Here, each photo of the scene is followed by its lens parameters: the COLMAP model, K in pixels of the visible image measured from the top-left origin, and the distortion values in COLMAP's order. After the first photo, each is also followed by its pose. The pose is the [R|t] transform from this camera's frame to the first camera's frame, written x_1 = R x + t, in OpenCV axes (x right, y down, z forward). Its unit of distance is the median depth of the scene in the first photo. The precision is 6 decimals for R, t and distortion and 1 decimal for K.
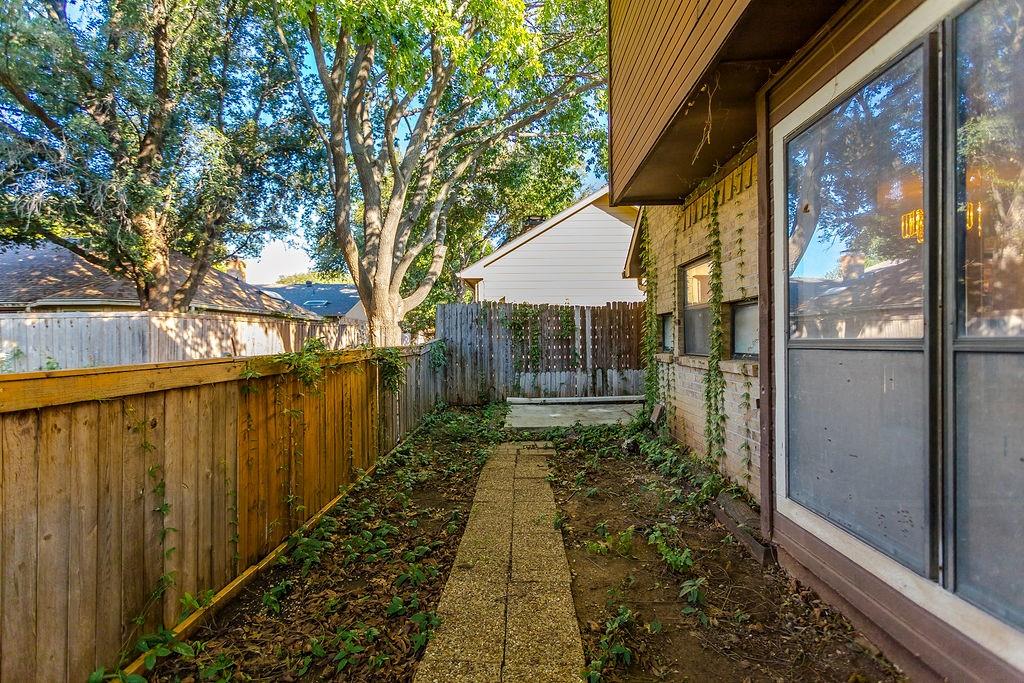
lens RADIAL K [[491.7, 0, 513.8], [0, 491.7, 339.5], [0, 0, 1]] dist [-0.001484, 0.000627]
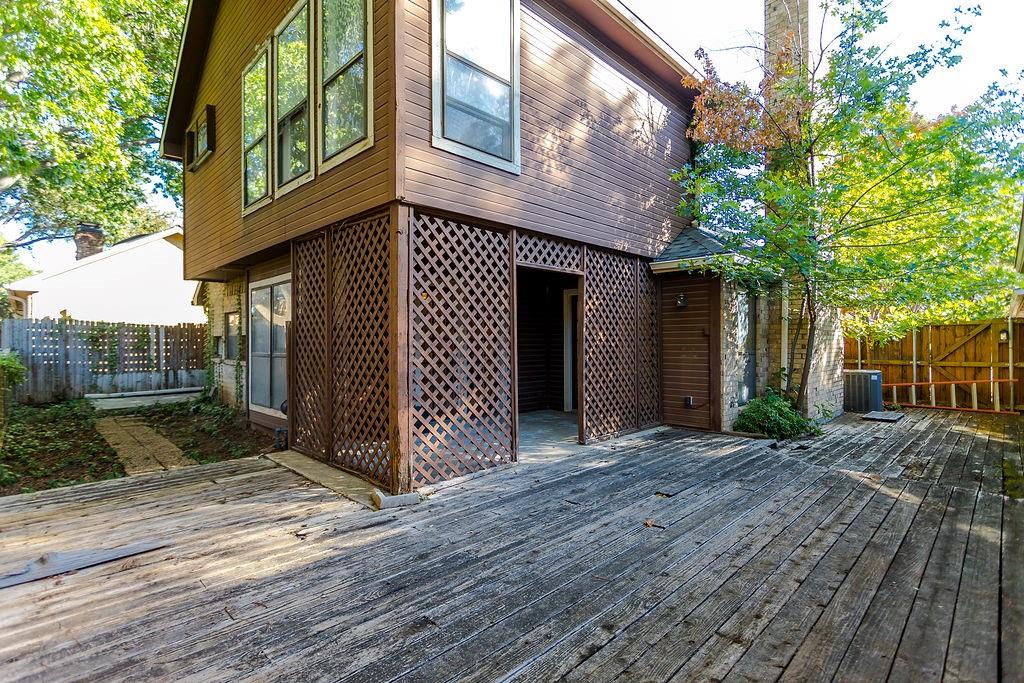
lens RADIAL K [[491.7, 0, 516.2], [0, 491.7, 340.0], [0, 0, 1]] dist [-0.001484, 0.000627]
pose [[0.694037, 0.009424, 0.719877, -0.156978], [-0.005006, 0.999953, -0.008264, -0.019524], [-0.719922, 0.002132, 0.694052, -0.703228]]
